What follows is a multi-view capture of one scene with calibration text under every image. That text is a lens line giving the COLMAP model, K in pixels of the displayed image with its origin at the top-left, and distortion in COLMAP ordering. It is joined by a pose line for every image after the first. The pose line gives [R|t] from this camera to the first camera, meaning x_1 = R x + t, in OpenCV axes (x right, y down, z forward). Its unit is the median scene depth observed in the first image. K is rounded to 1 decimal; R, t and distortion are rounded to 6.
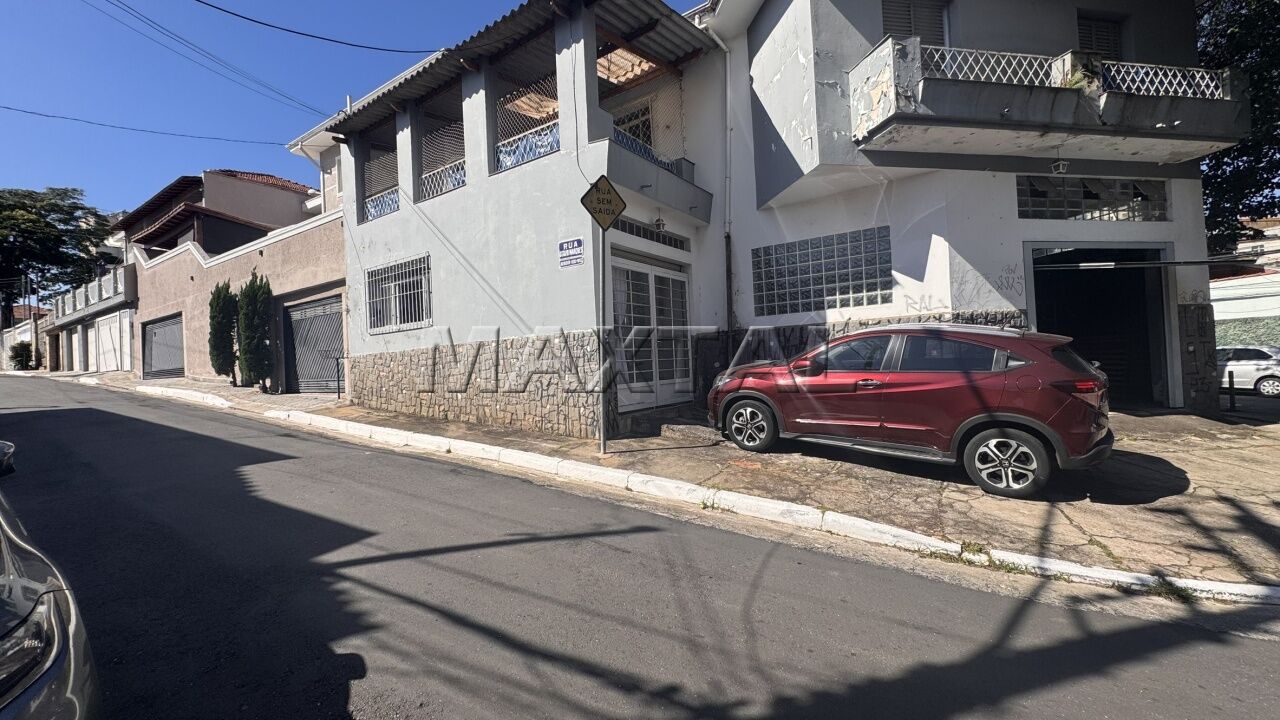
lens RADIAL K [[508.3, 0, 639.2], [0, 508.3, 358.6], [0, 0, 1]] dist [-0.002451, 0.000165]
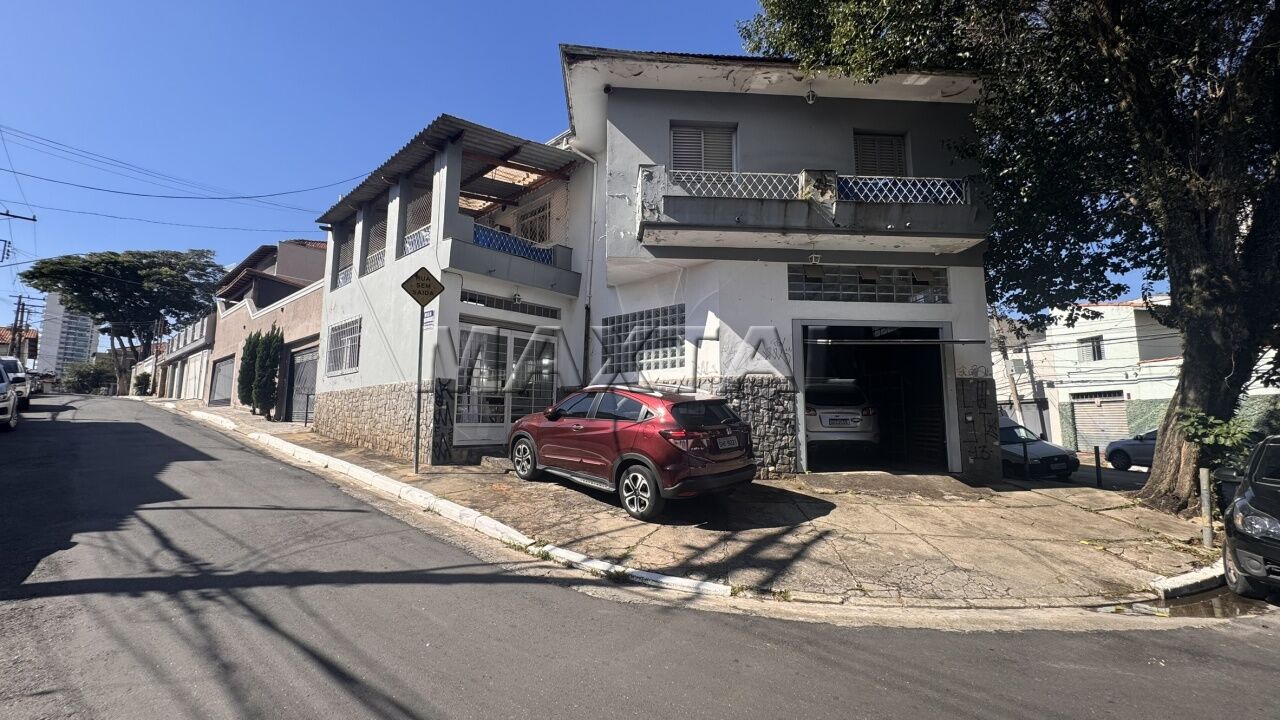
lens RADIAL K [[508.3, 0, 639.2], [0, 508.3, 358.6], [0, 0, 1]] dist [-0.002451, 0.000165]
pose [[0.989167, 0.034632, -0.142651, 0.527851], [-0.049644, 0.993436, -0.103059, -0.000156], [0.138146, 0.109024, 0.984393, -0.185699]]
